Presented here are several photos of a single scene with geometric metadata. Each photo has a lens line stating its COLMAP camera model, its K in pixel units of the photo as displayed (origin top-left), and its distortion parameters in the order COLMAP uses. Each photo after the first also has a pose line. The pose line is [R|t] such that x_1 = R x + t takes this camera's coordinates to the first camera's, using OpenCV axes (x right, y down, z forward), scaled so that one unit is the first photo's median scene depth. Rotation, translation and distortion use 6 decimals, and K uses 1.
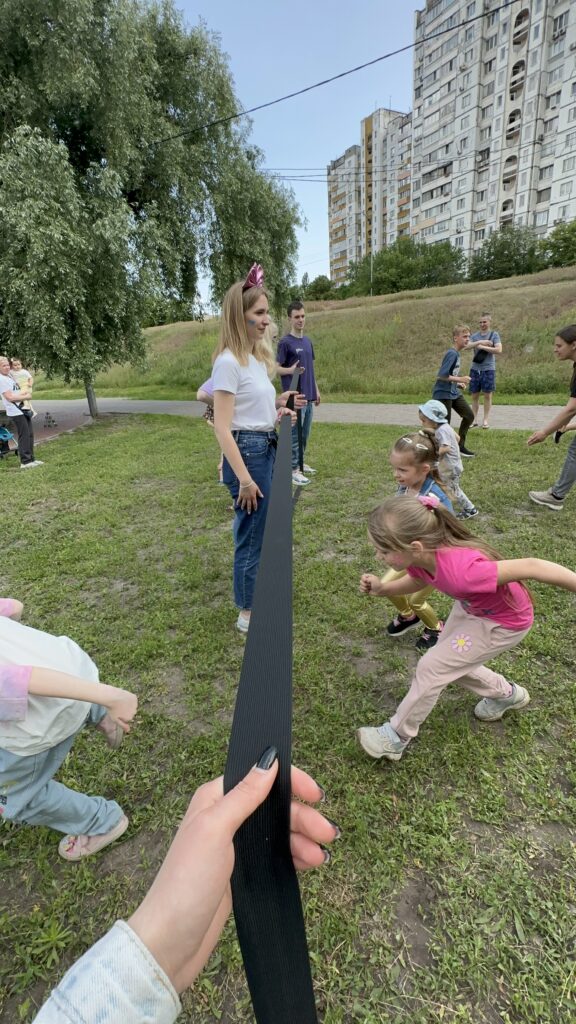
lens RADIAL K [[511.4, 0, 272.4], [0, 511.4, 506.7], [0, 0, 1]] dist [0.017350, -0.000419]
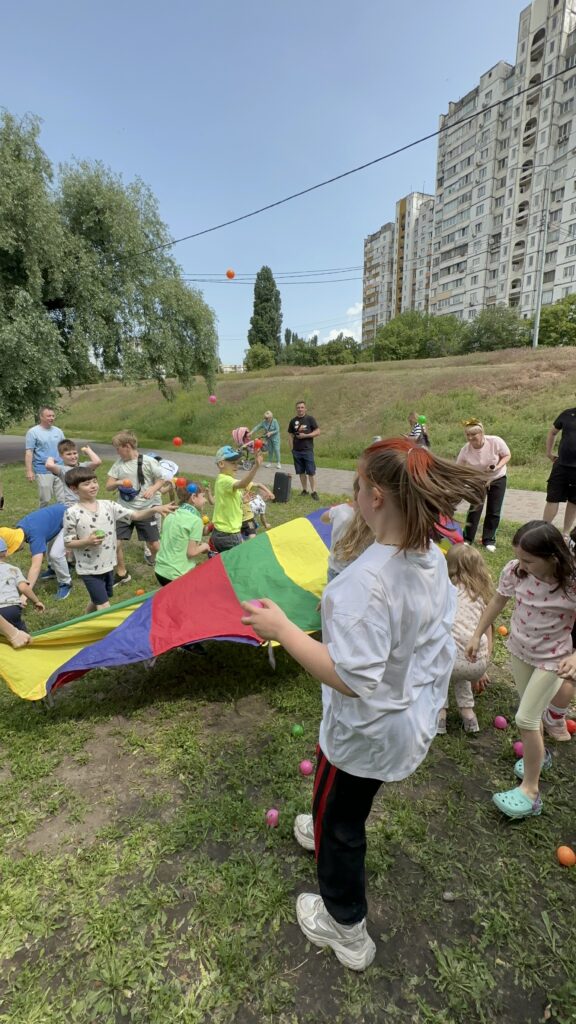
lens RADIAL K [[518.2, 0, 294.1], [0, 518.2, 515.2], [0, 0, 1]] dist [0.001710, 0.000030]
pose [[0.993021, 0.076155, -0.090055, 0.124820], [-0.082265, 0.994409, -0.066200, 0.003953], [0.084510, 0.073146, 0.993734, -0.072562]]
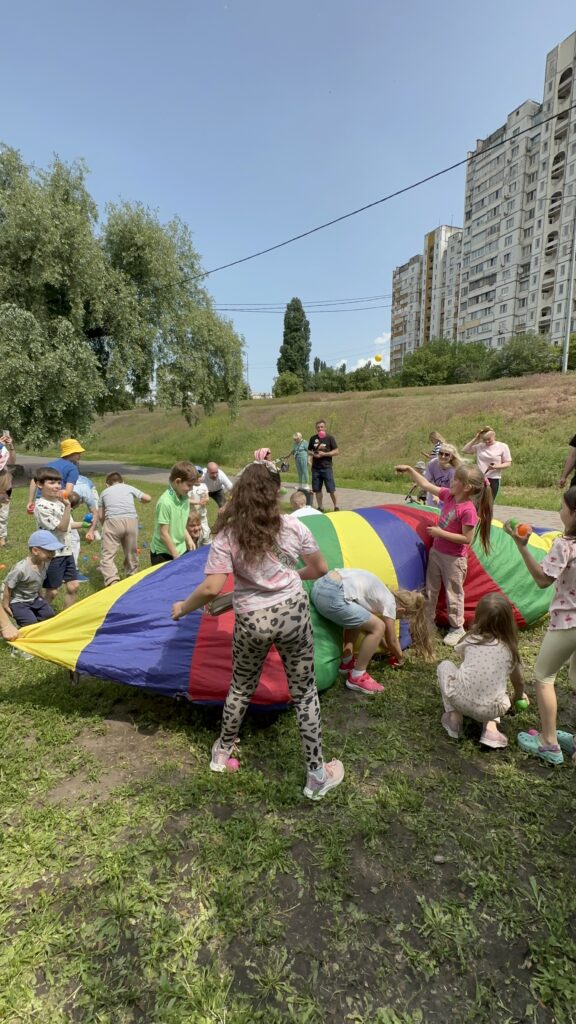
lens RADIAL K [[520.4, 0, 289.5], [0, 520.4, 510.3], [0, 0, 1]] dist [0.001869, 0.001463]
pose [[0.984308, 0.082970, -0.155734, 0.127812], [-0.102496, 0.987242, -0.121849, 0.008520], [0.143637, 0.135899, 0.980255, -0.076272]]
